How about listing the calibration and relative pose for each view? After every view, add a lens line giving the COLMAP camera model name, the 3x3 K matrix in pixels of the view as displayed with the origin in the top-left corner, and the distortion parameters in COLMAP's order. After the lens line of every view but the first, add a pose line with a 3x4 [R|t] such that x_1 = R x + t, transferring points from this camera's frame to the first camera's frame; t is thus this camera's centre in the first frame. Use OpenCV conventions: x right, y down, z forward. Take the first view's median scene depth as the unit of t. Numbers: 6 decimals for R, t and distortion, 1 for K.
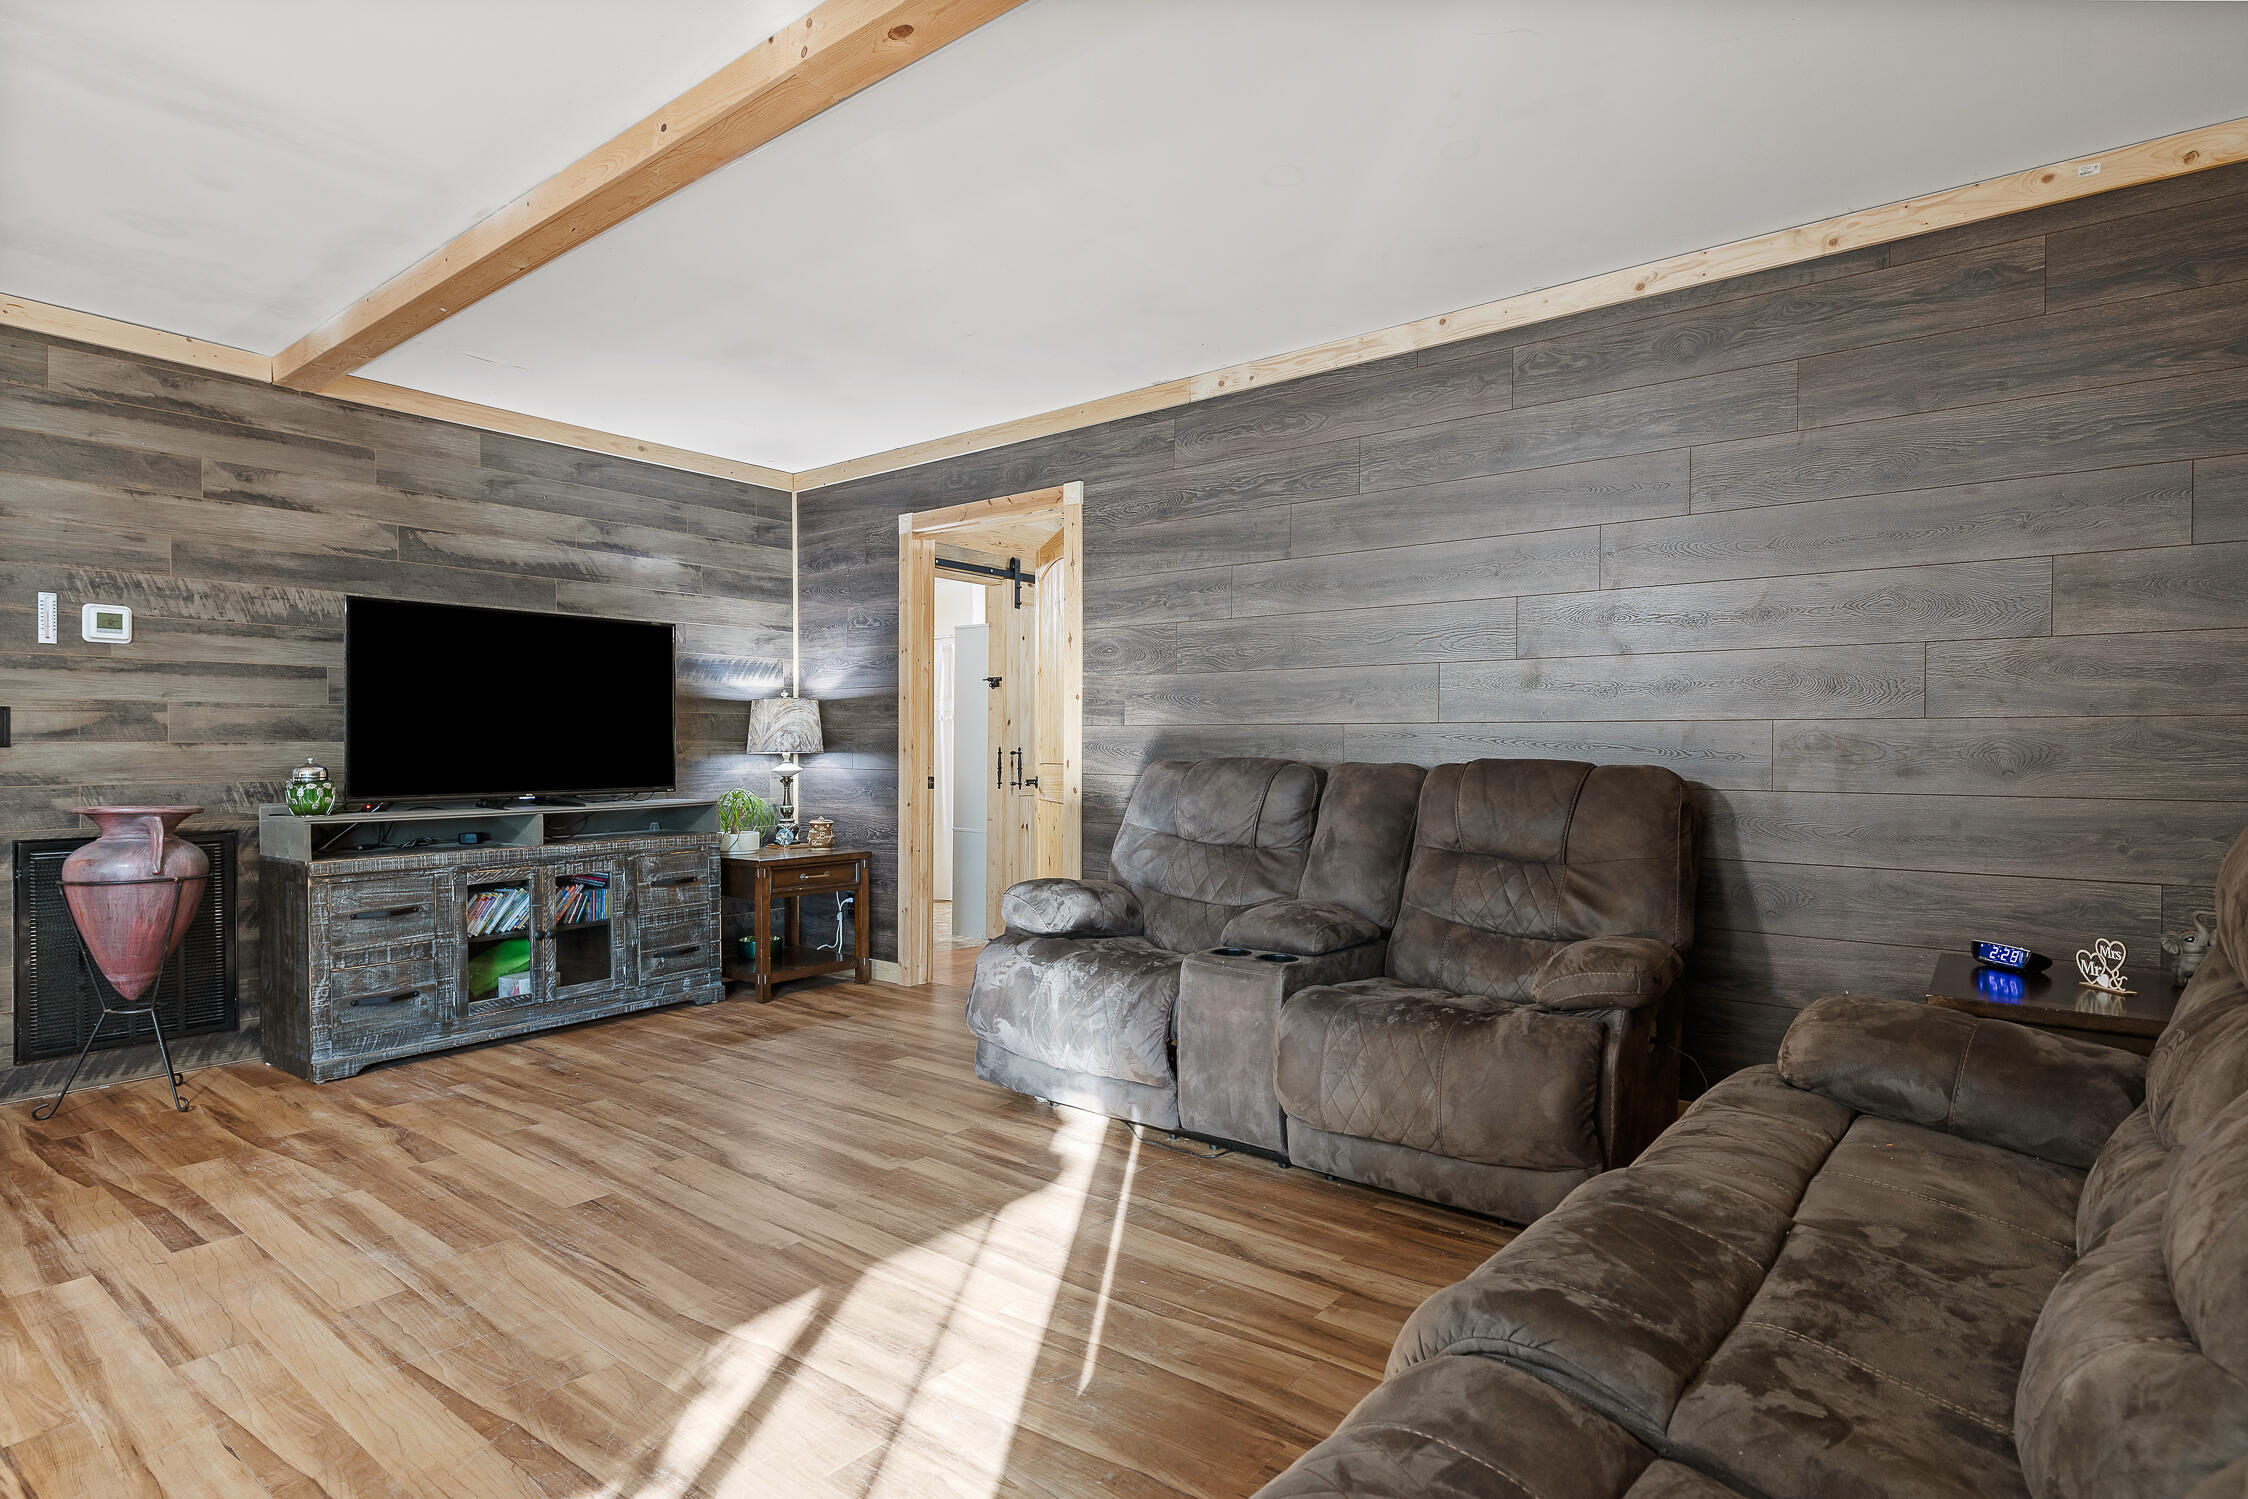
lens RADIAL K [[1160.6, 0, 1118.1], [0, 1160.6, 755.4], [0, 0, 1]] dist [-0.001298, -0.000647]
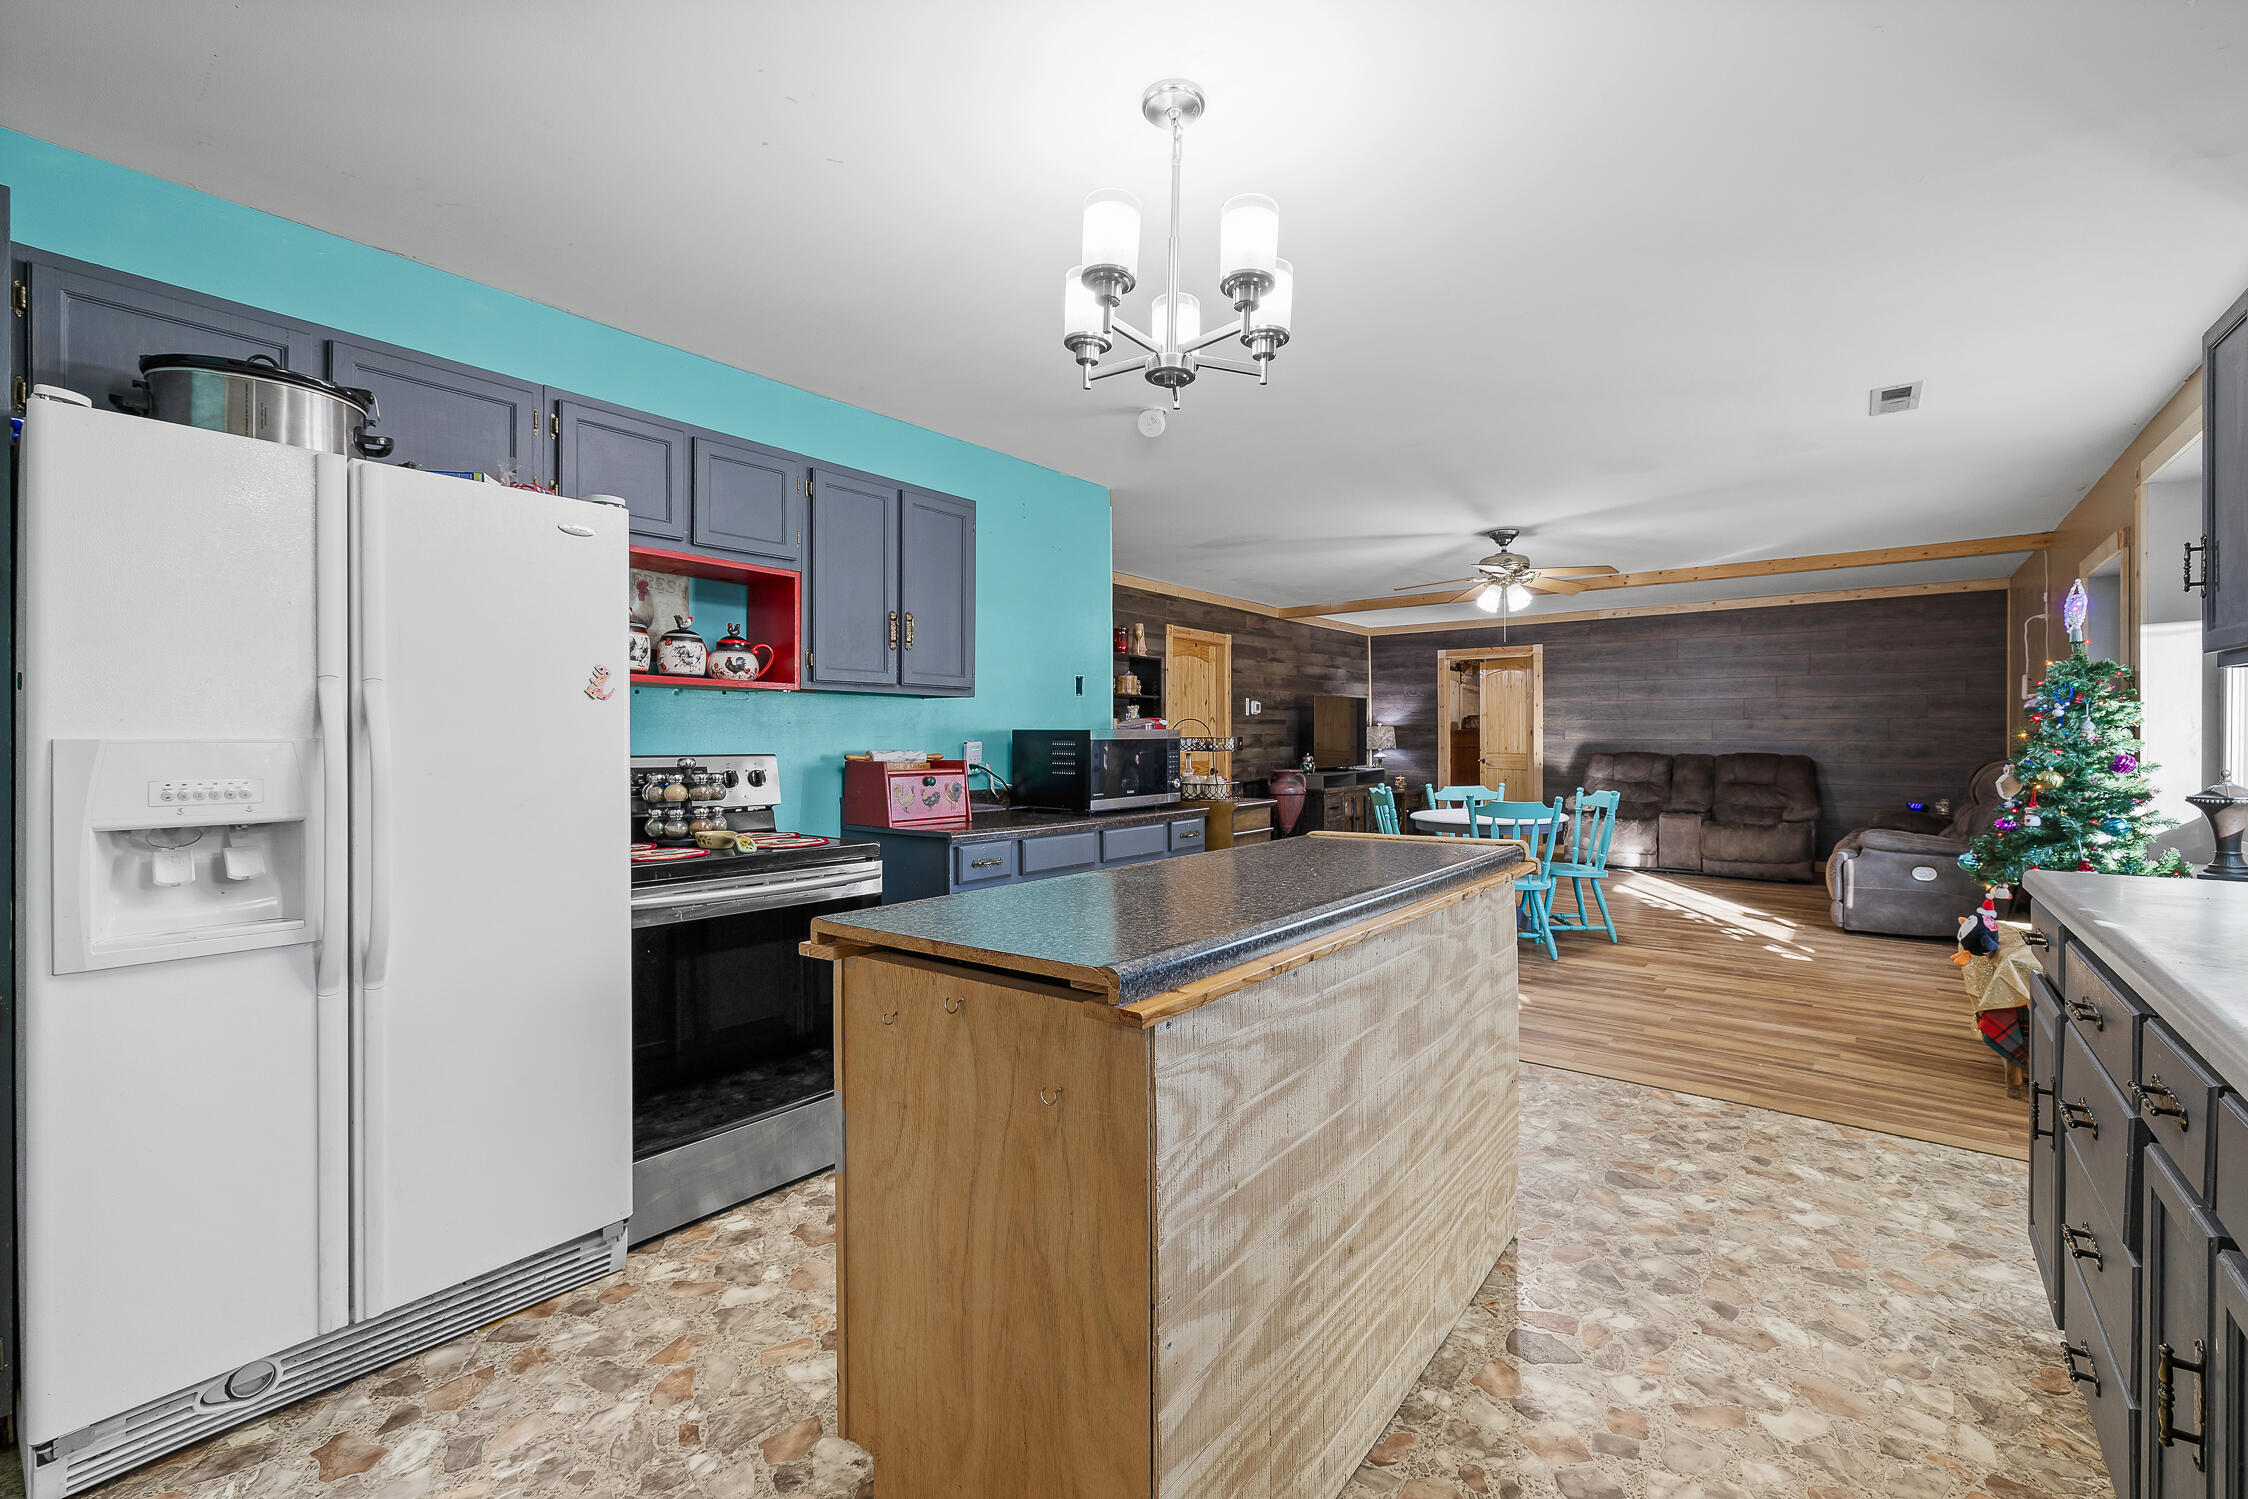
lens RADIAL K [[949.1, 0, 1127.3], [0, 949.1, 737.0], [0, 0, 1]] dist [-0.001191, 0.000496]
pose [[0.999970, -0.004234, 0.006535, -1.174668], [0.004257, 0.999985, -0.003504, -0.032744], [-0.006520, 0.003531, 0.999973, -1.333590]]
